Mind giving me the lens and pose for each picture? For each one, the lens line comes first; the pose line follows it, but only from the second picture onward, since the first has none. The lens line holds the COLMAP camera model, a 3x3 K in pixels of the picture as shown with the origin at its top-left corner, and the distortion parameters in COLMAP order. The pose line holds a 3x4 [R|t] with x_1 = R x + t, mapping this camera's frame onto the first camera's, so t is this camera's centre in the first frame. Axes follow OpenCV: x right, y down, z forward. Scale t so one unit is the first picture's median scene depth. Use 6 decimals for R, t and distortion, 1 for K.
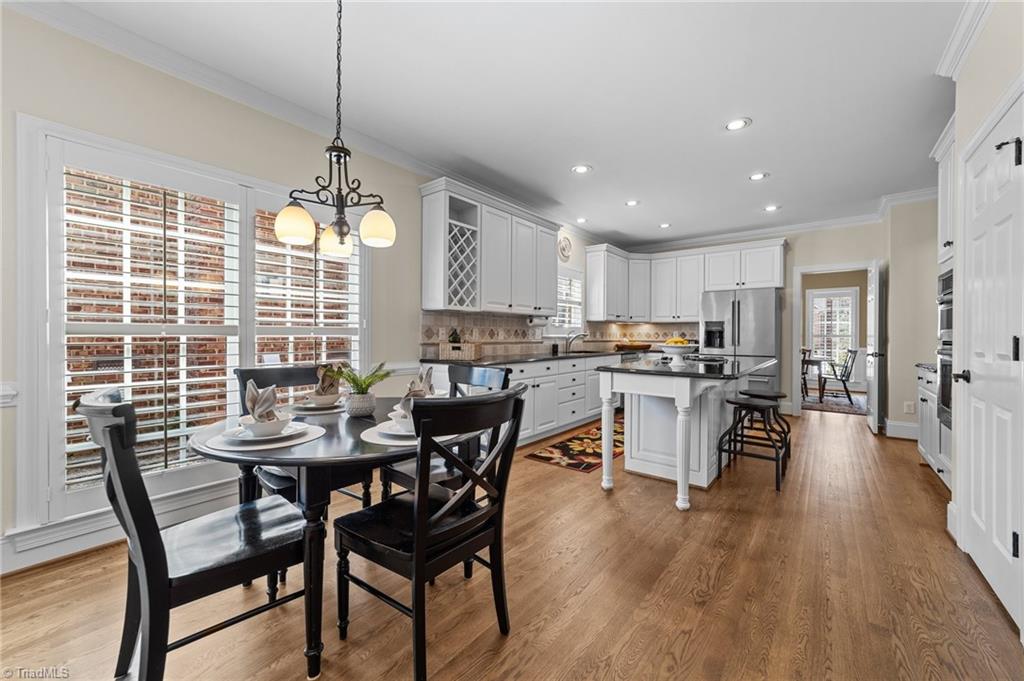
lens RADIAL K [[395.6, 0, 512.4], [0, 395.6, 336.3], [0, 0, 1]] dist [-0.000484, -0.000002]
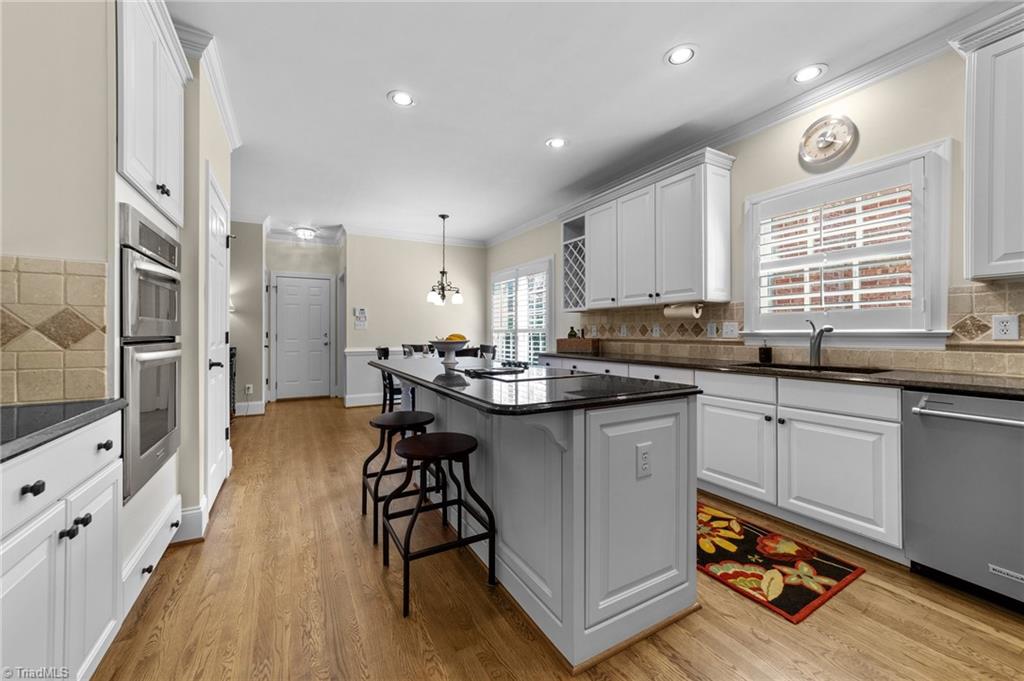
lens RADIAL K [[395.6, 0, 511.4], [0, 395.6, 336.9], [0, 0, 1]] dist [-0.000484, -0.000002]
pose [[-0.361516, 0.003181, -0.932361, 0.897169], [-0.001158, 0.999992, 0.003860, 0.005726], [0.932365, 0.002475, -0.361509, 1.065185]]
